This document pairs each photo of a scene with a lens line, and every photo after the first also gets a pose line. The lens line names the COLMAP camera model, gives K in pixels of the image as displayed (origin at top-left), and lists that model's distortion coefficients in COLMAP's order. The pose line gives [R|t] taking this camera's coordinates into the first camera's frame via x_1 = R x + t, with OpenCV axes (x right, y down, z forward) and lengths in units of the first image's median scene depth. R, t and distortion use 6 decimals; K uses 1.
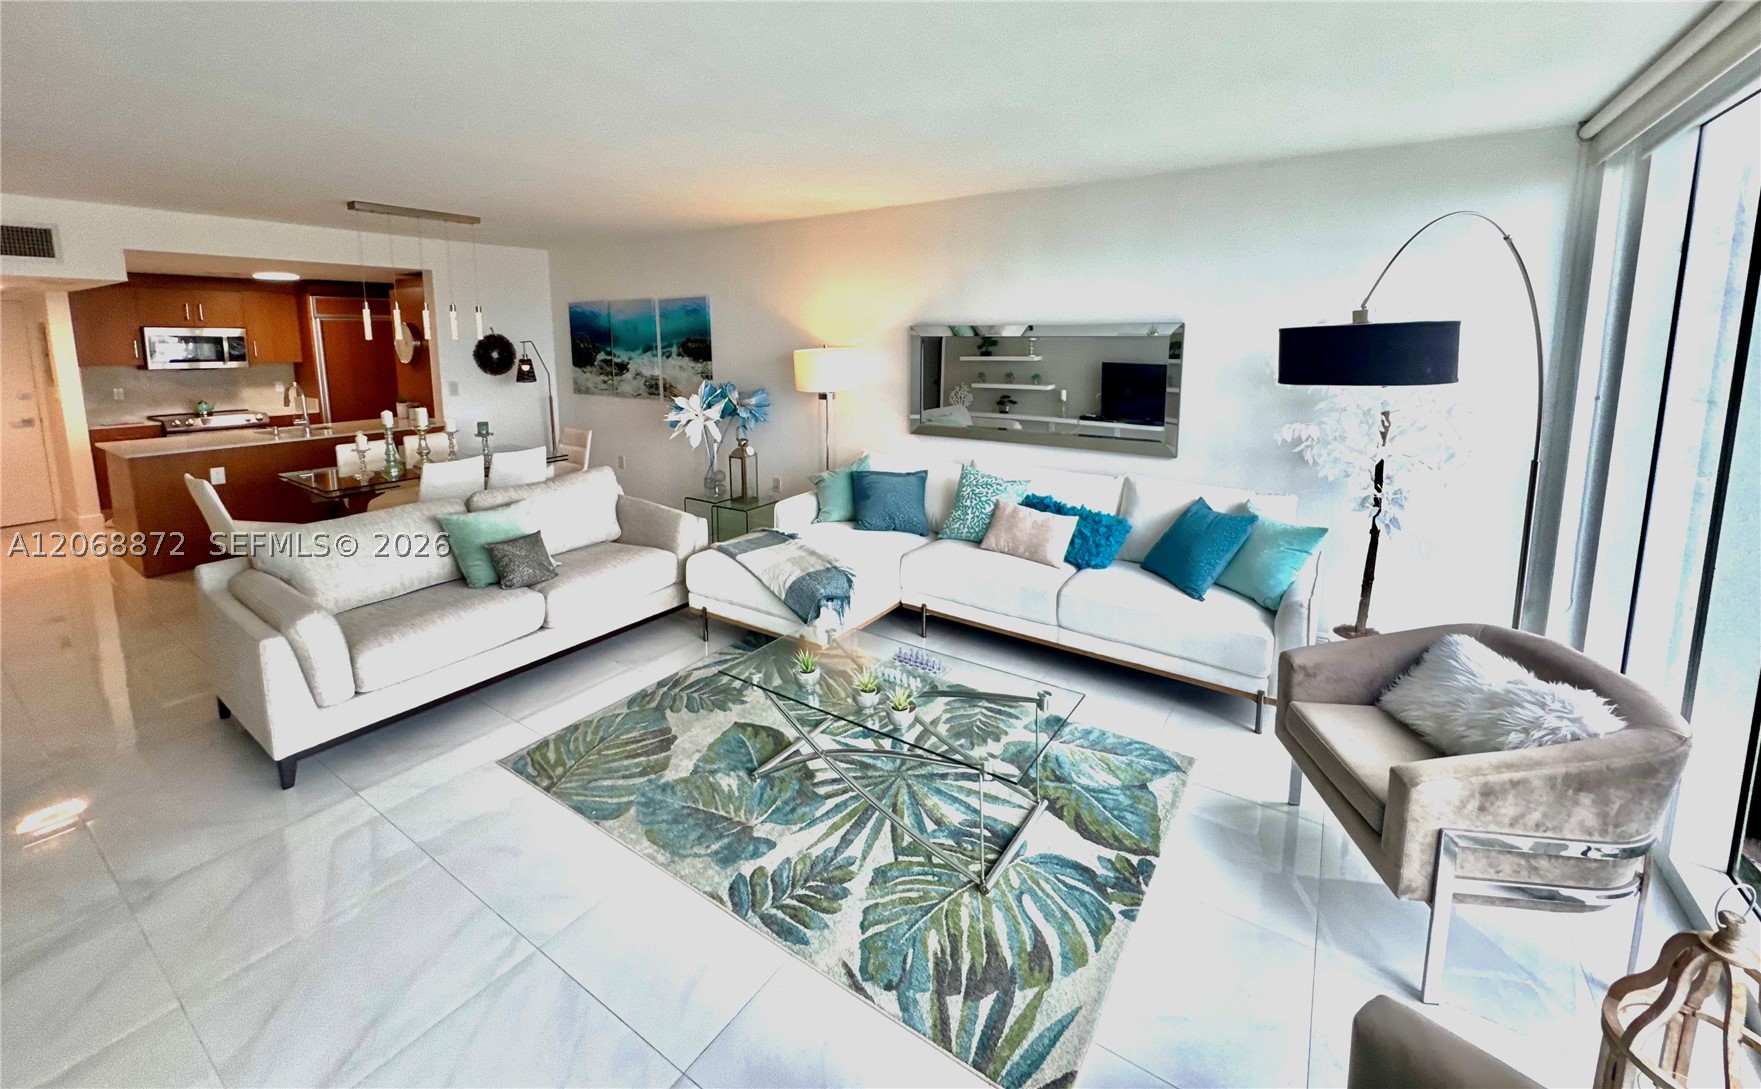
lens RADIAL K [[707.9, 0, 876.5], [0, 707.9, 425.3], [0, 0, 1]] dist [-0.003777, 0.001403]
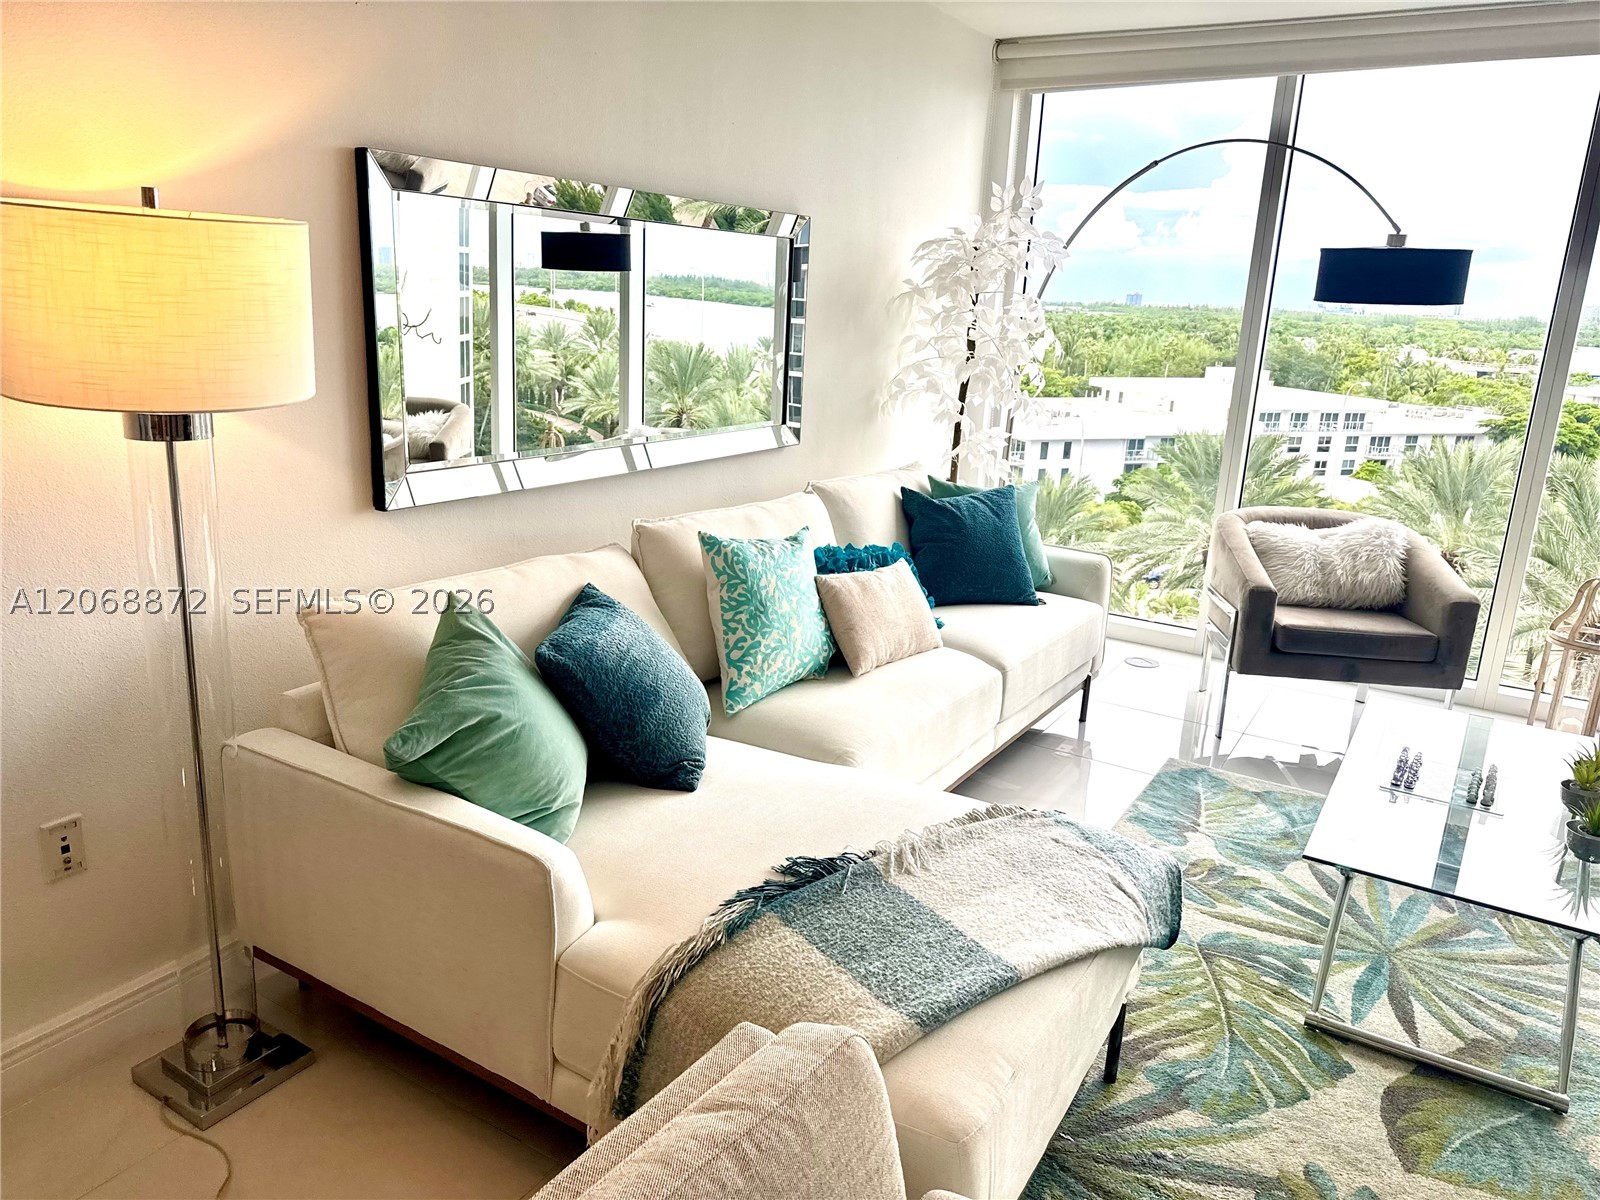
lens RADIAL K [[1132.2, 0, 800.7], [0, 1132.2, 607.8], [0, 0, 1]] dist [0.055643, -0.060349]
pose [[-0.050638, -0.257191, 0.965033, -0.966738], [0.096359, 0.960507, 0.261040, -0.137201], [-0.994058, 0.106208, -0.023855, 1.730500]]
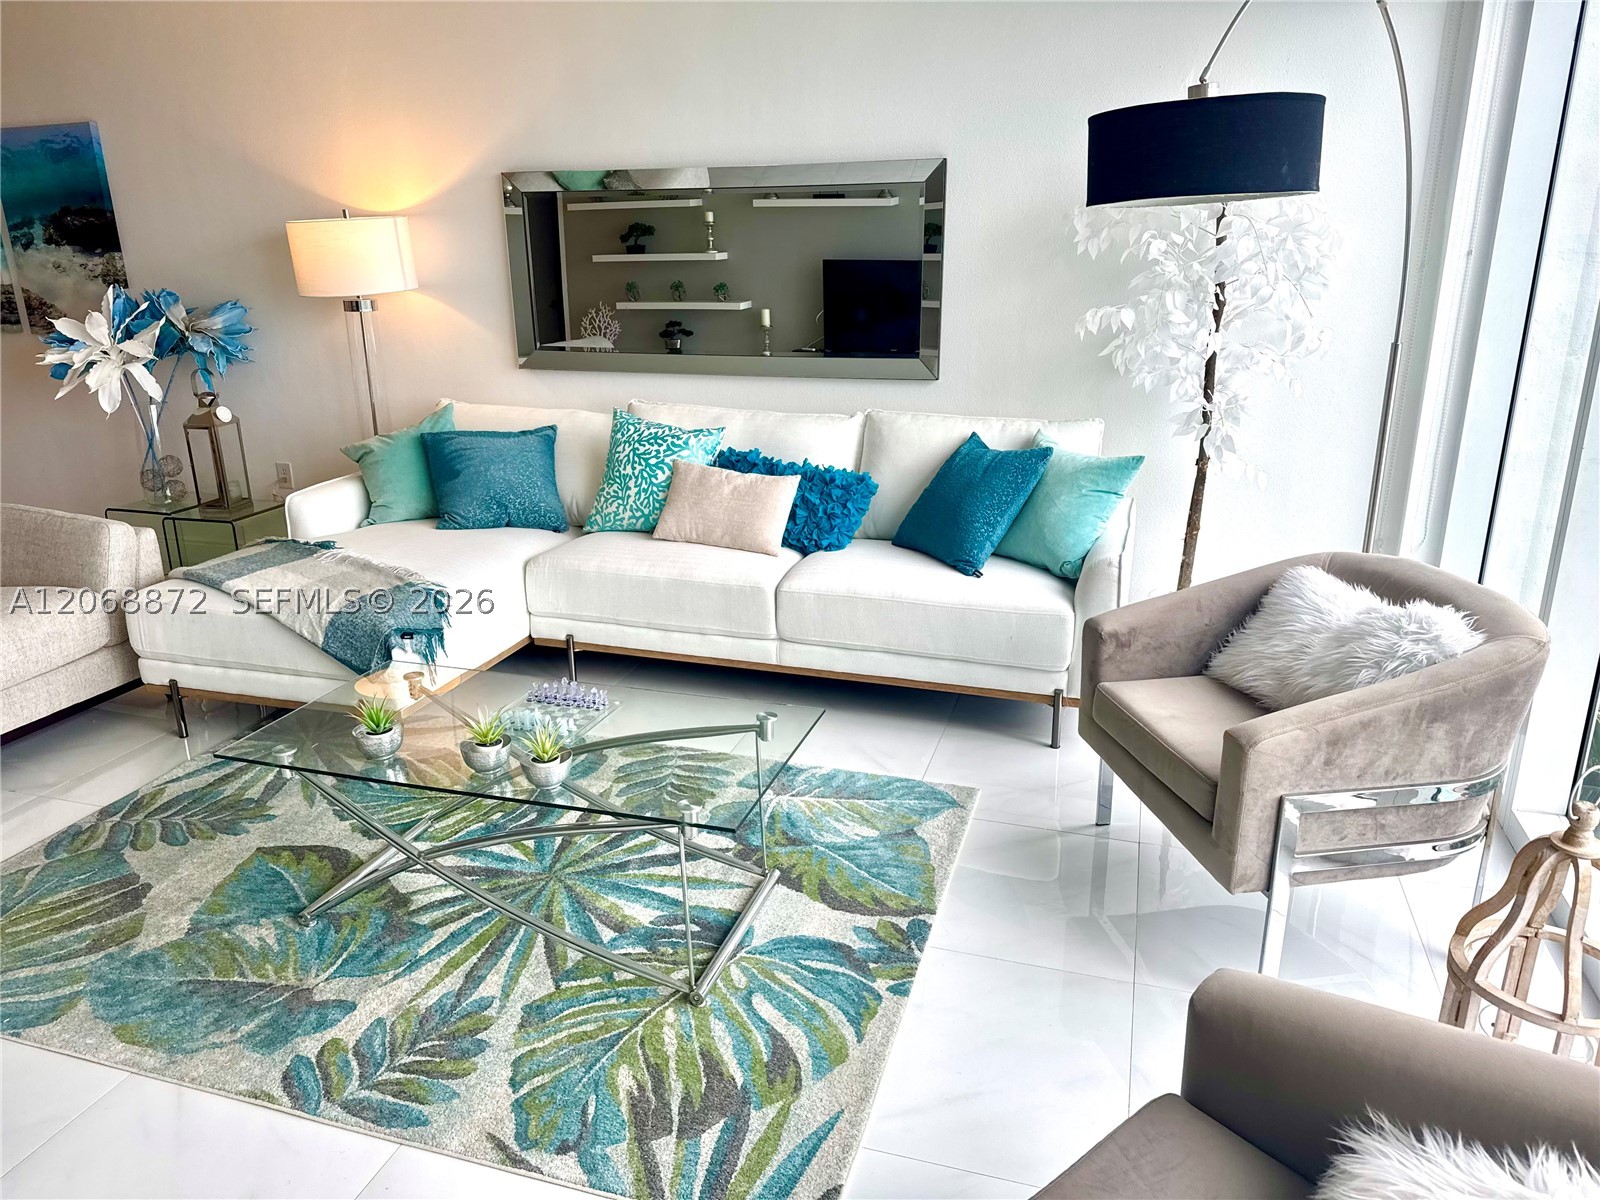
lens RADIAL K [[1132.2, 0, 797.1], [0, 1132.2, 597.4], [0, 0, 1]] dist [0.055643, -0.060349]
pose [[0.958339, -0.093455, 0.269913, -0.010337], [0.045825, 0.983025, 0.177659, 0.086552], [-0.281934, -0.157888, 0.946353, 0.010400]]
